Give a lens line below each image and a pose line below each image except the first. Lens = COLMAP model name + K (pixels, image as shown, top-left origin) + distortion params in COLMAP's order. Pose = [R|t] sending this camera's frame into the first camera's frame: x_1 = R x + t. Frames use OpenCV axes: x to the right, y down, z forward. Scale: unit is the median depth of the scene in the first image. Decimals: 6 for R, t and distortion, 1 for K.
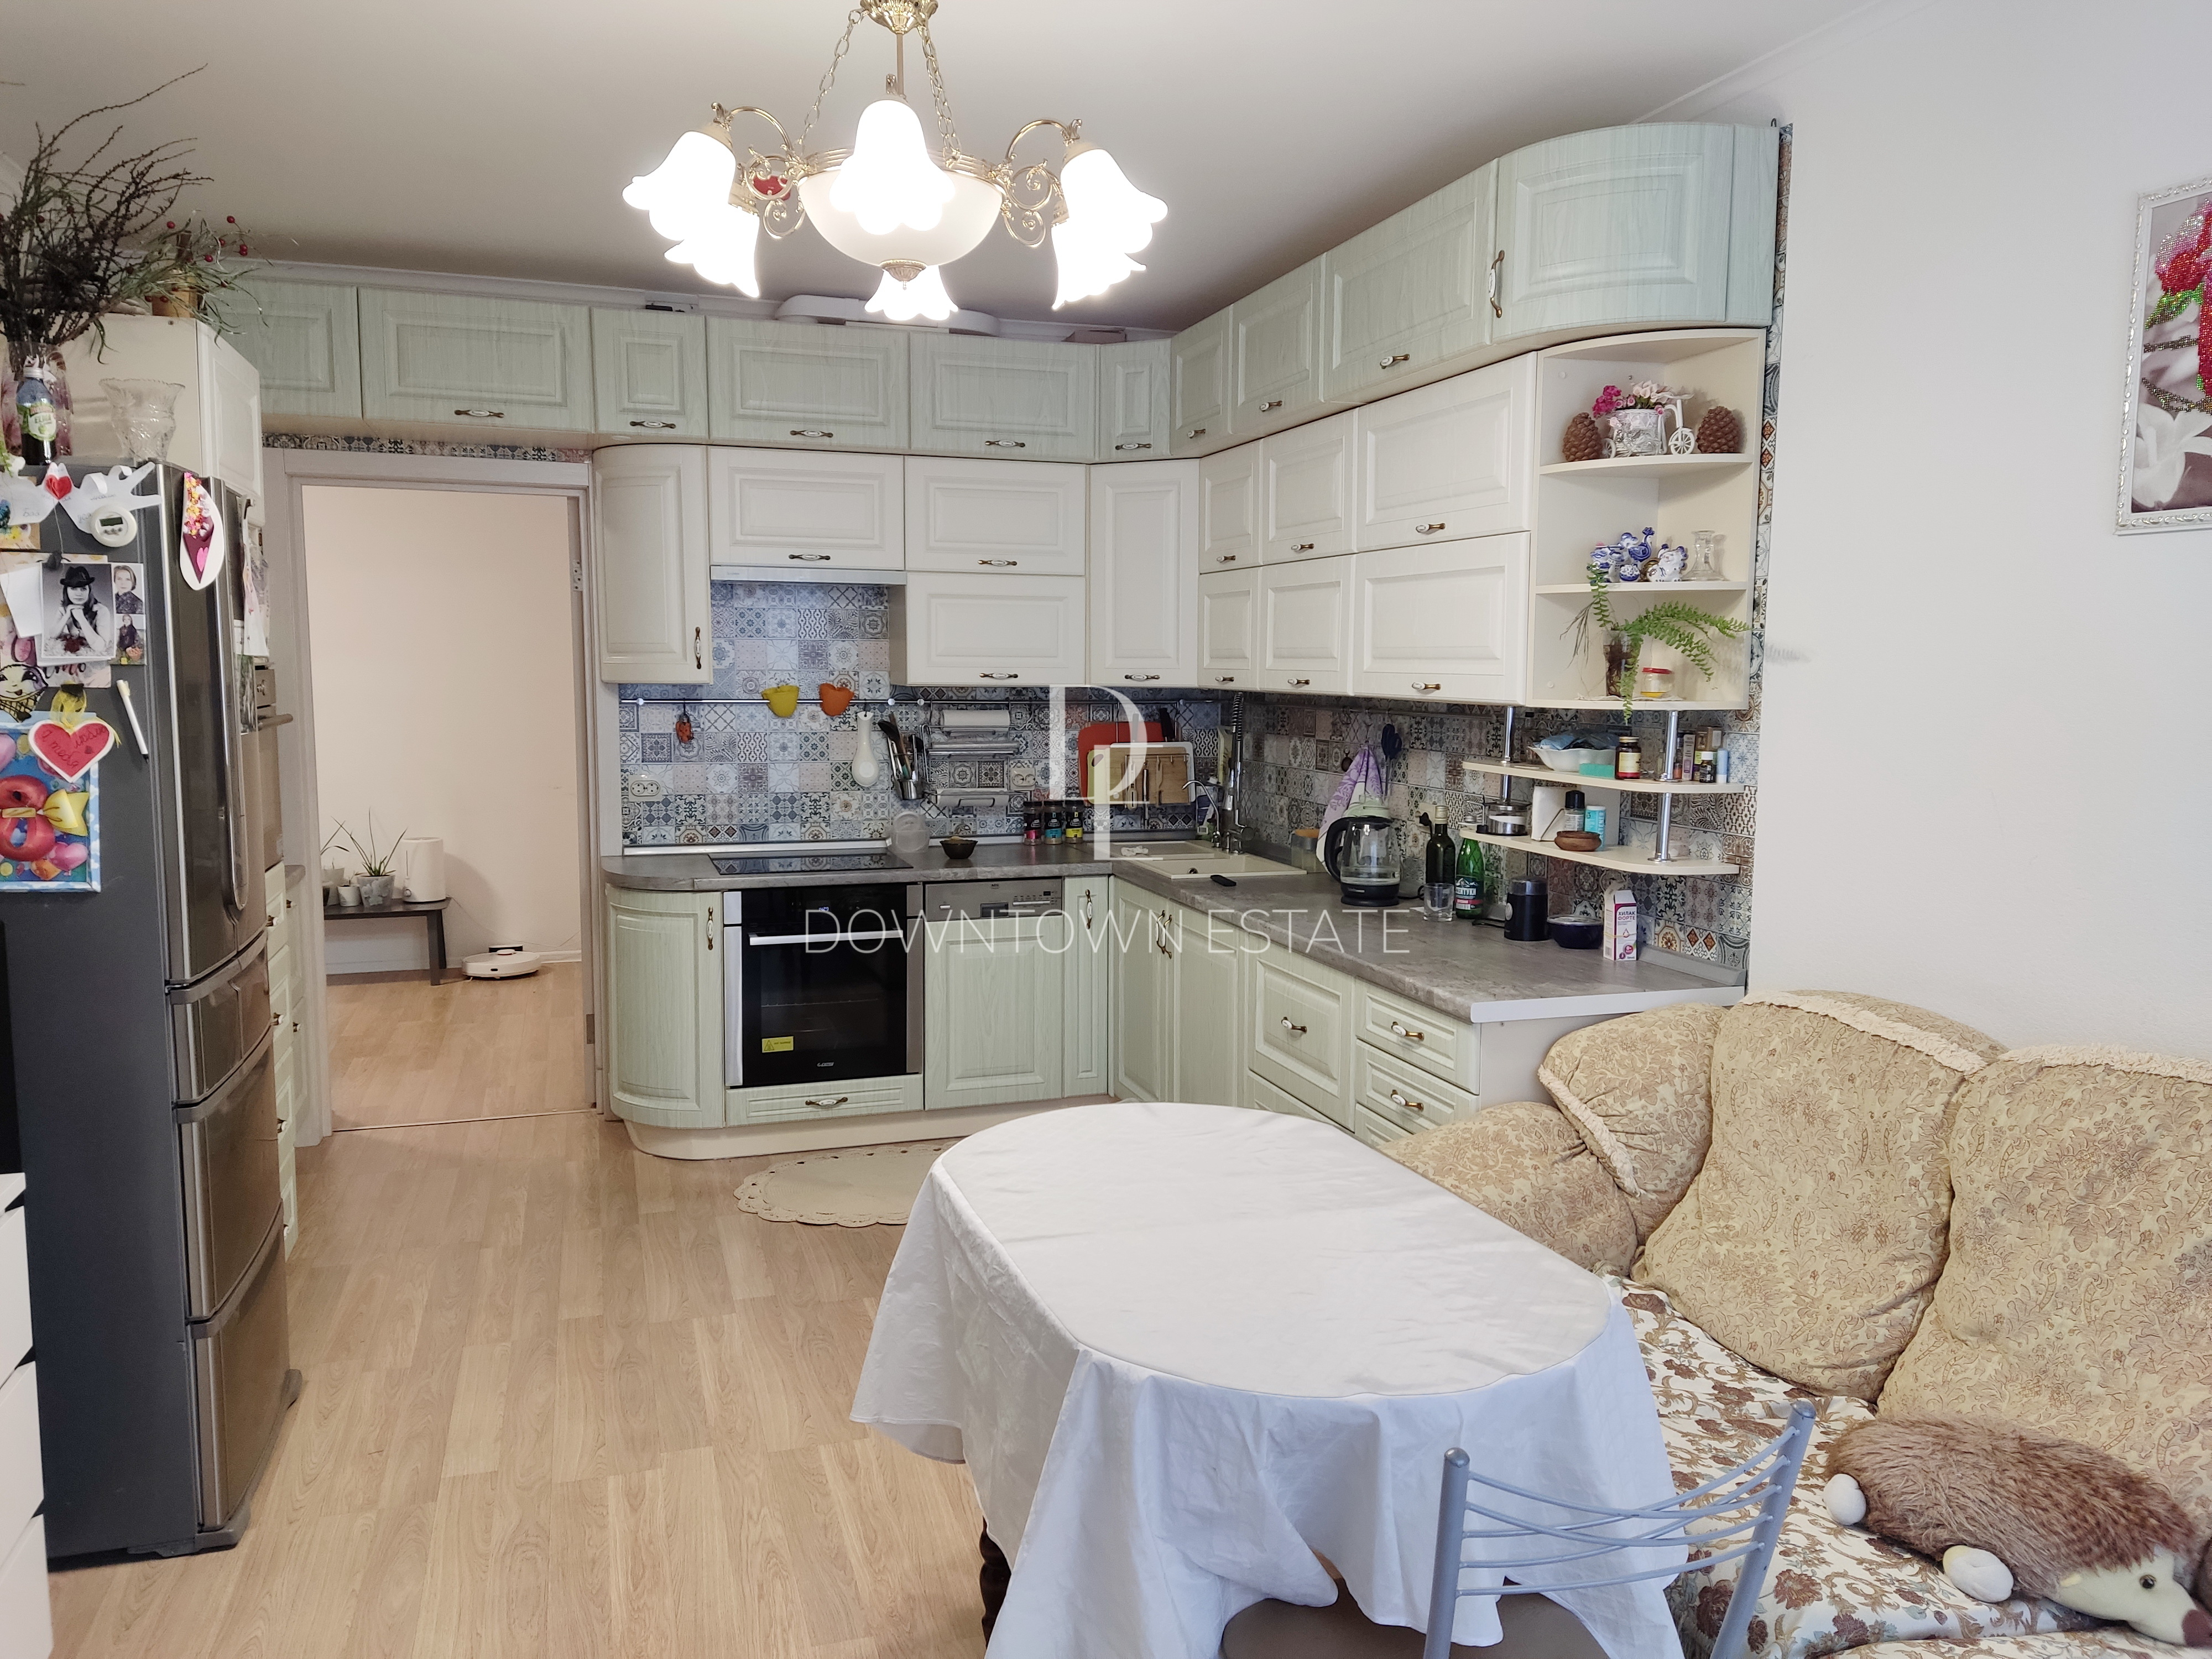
lens RADIAL K [[1621.8, 0, 1099.8], [0, 1621.8, 824.7], [0, 0, 1]] dist [0.120593, -0.167353]
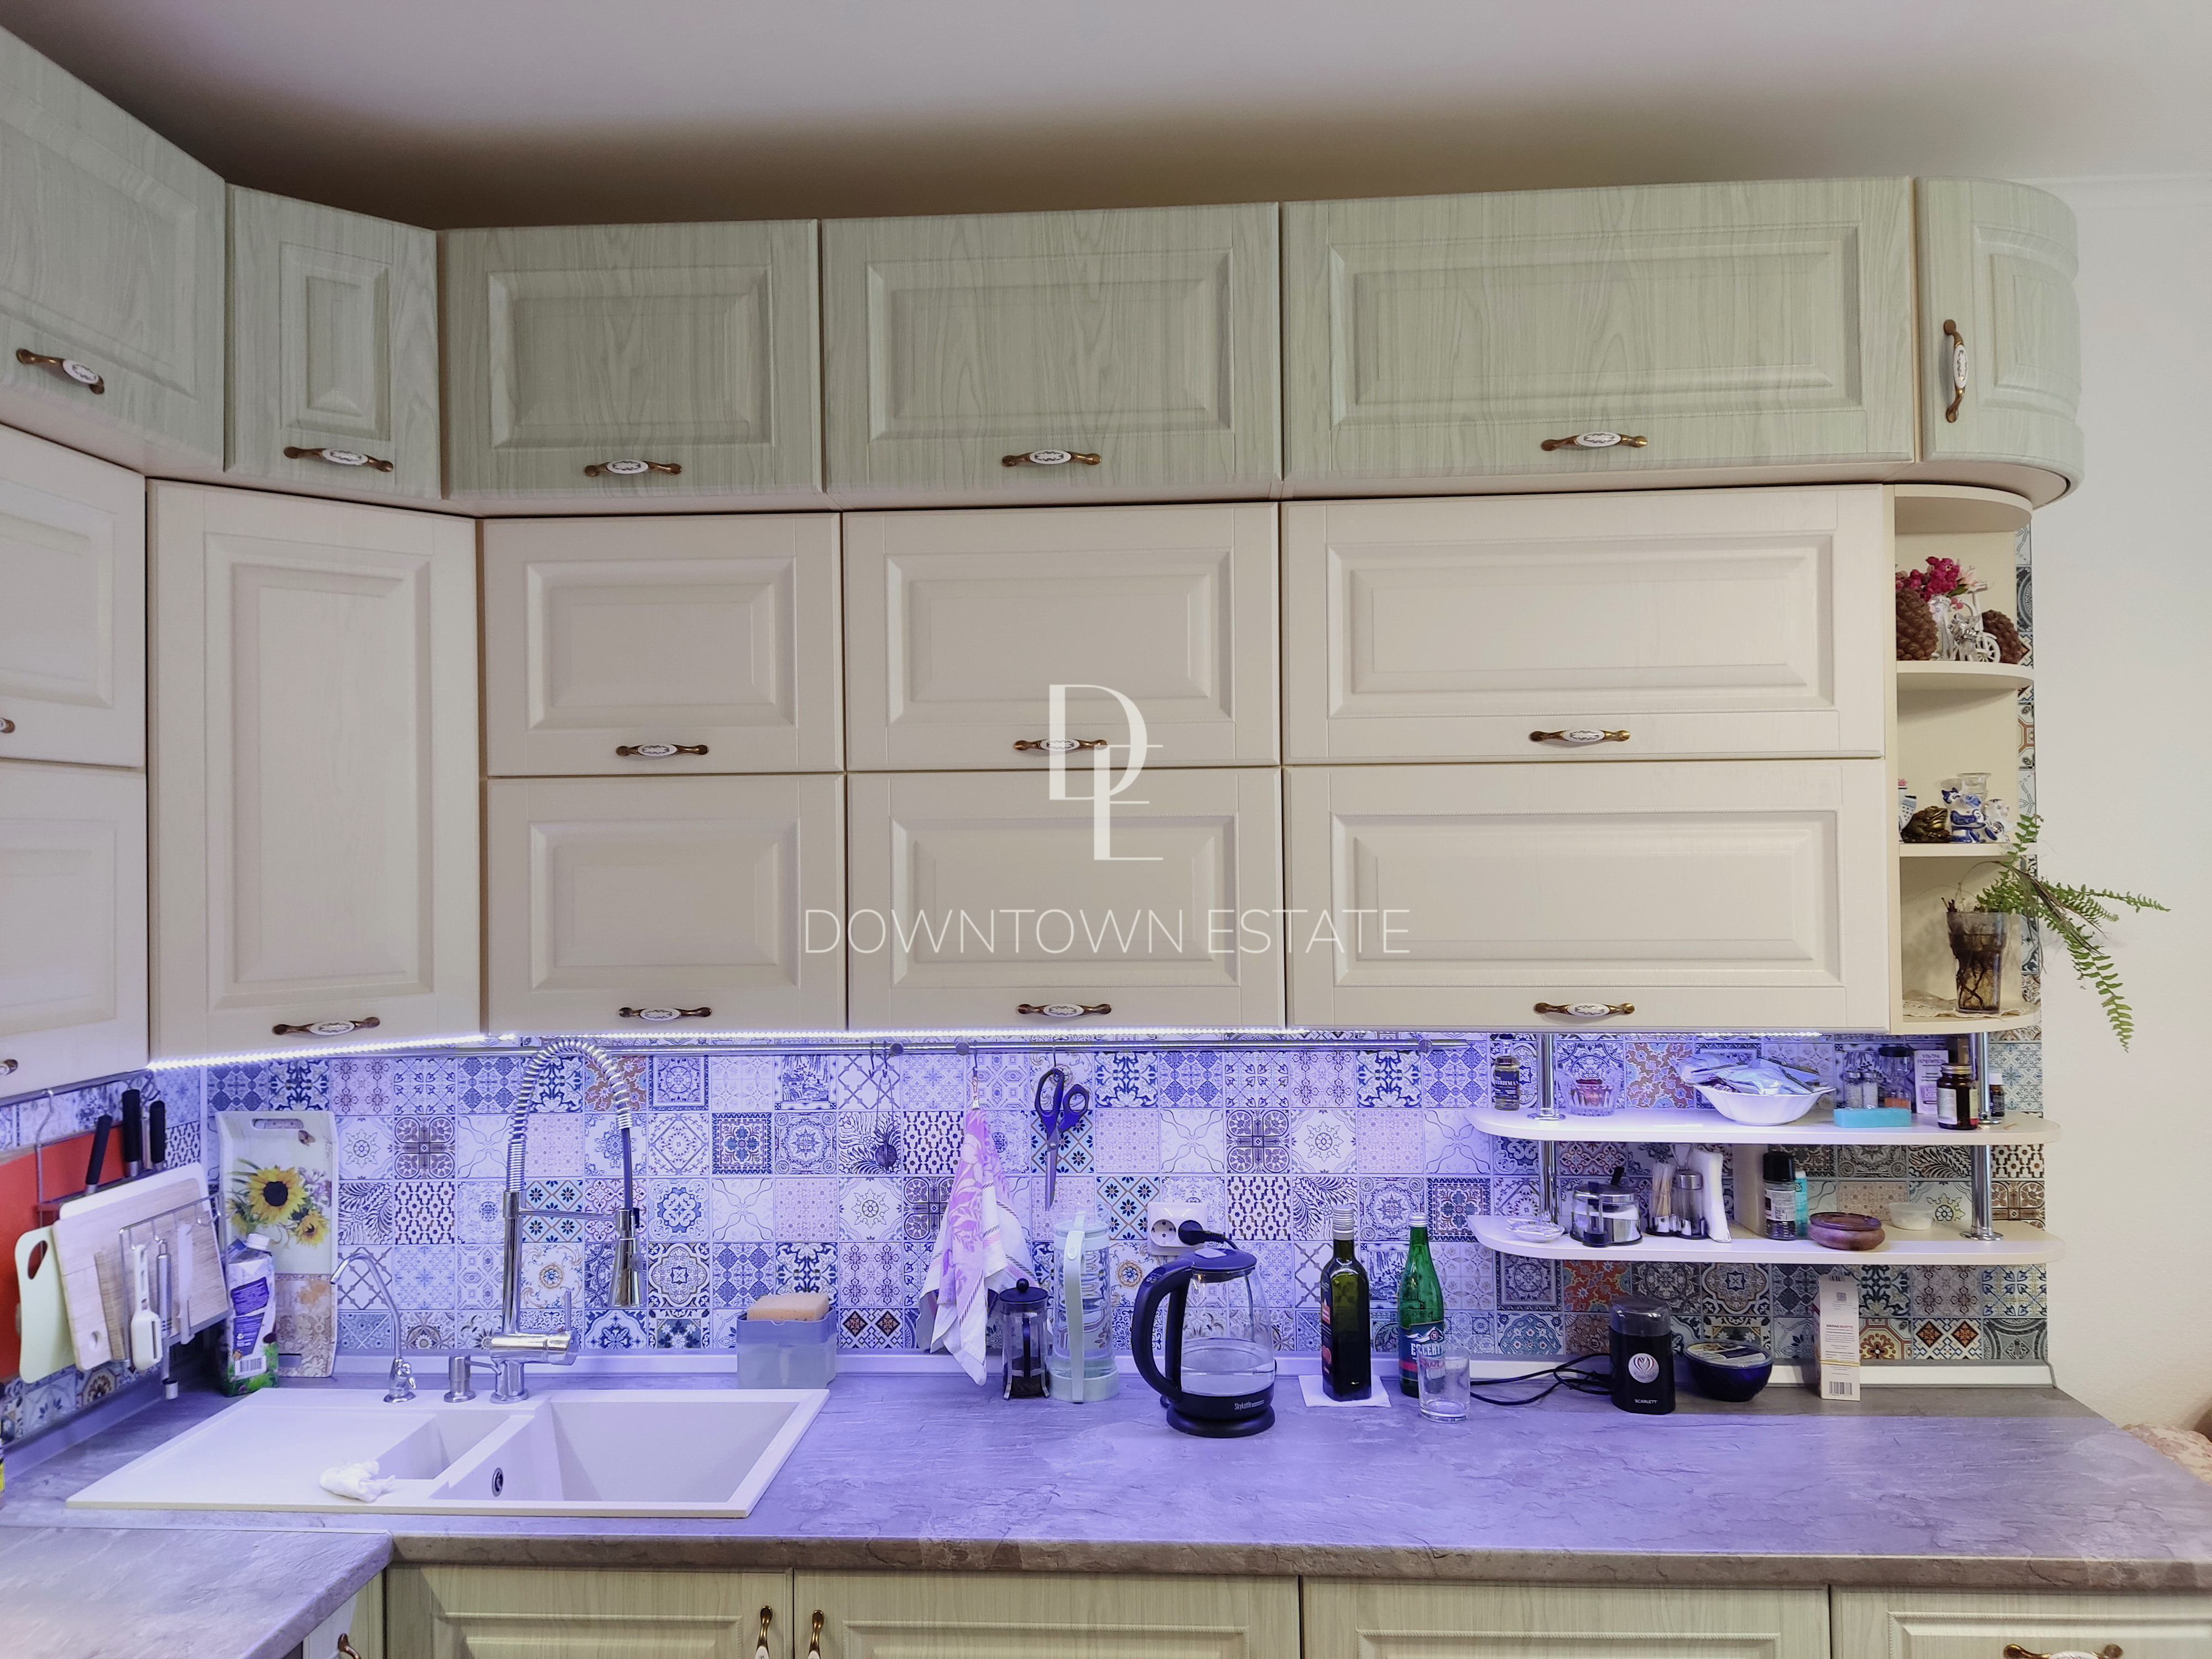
lens RADIAL K [[1640.7, 0, 1090.0], [0, 1640.7, 819.1], [0, 0, 1]] dist [0.100038, -0.133103]
pose [[0.361872, 0.003284, 0.932222, -0.303184], [0.108907, 0.992998, -0.045774, -0.108152], [-0.925844, 0.118089, 0.358981, 0.713735]]
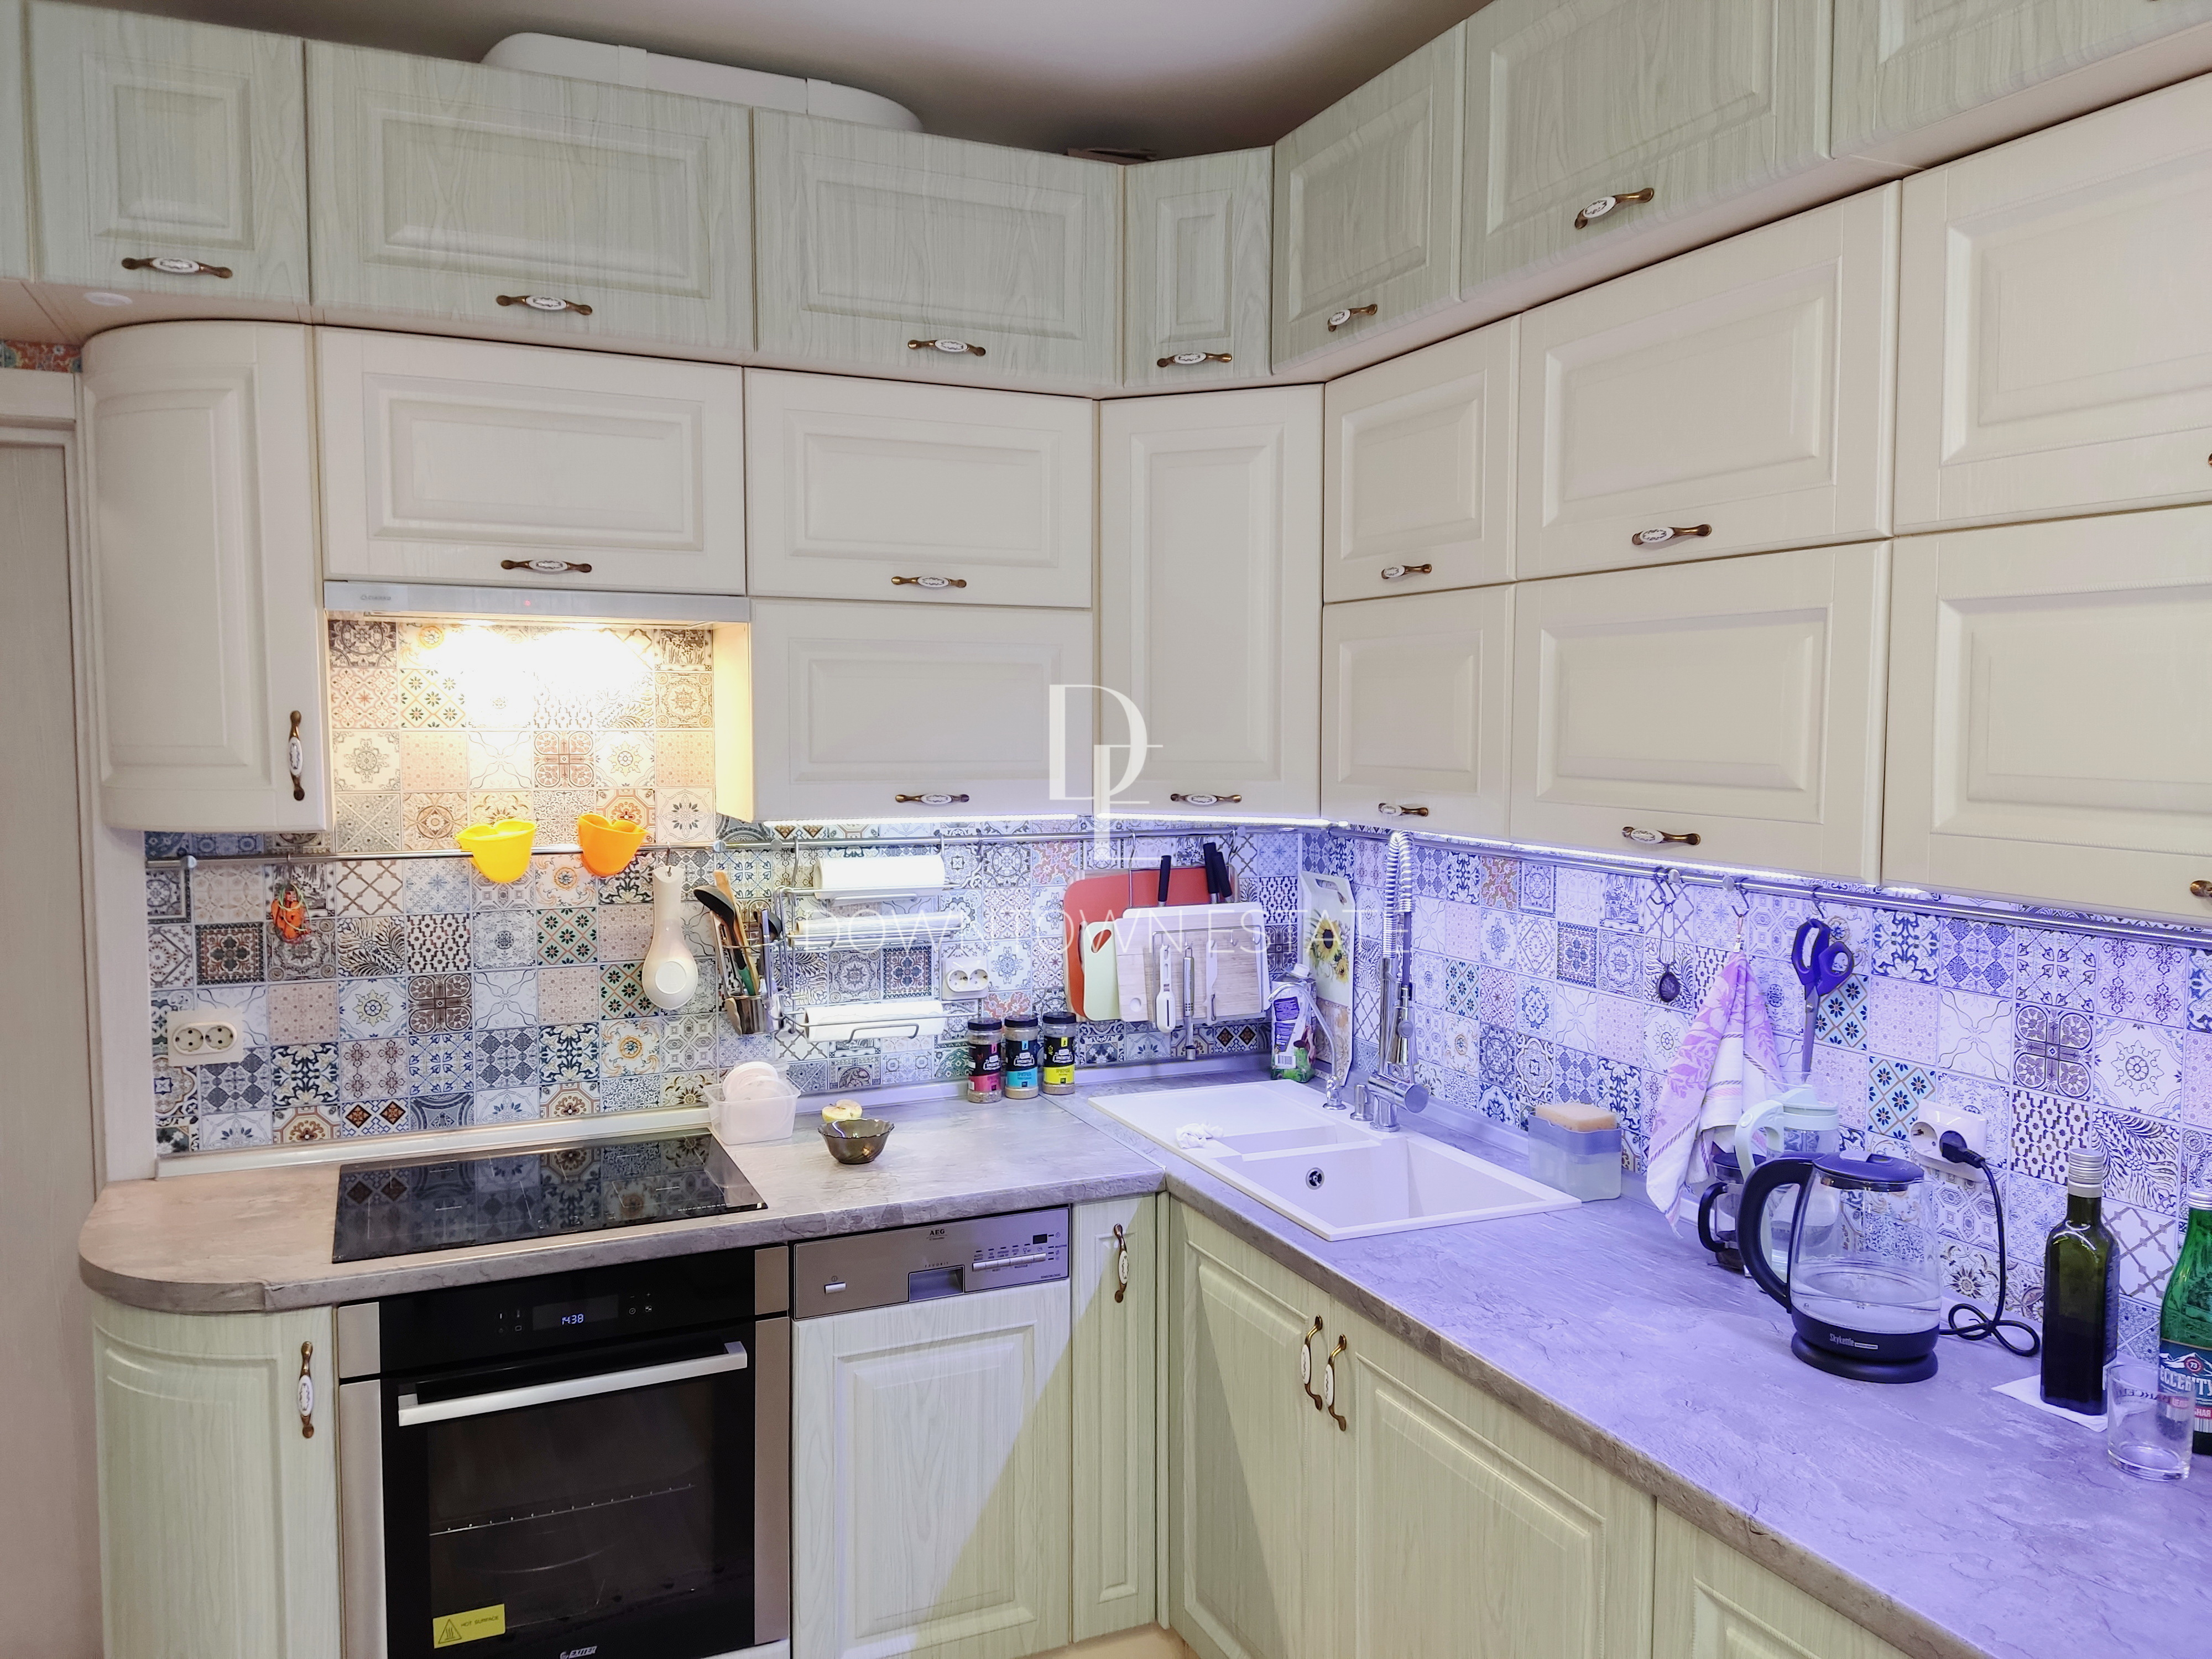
lens RADIAL K [[1621.8, 0, 1099.8], [0, 1621.8, 824.7], [0, 0, 1]] dist [0.120593, -0.167353]
pose [[0.994485, -0.010956, 0.104303, -0.066886], [0.014319, 0.999400, -0.031545, -0.070179], [-0.103895, 0.032865, 0.994045, 0.506256]]
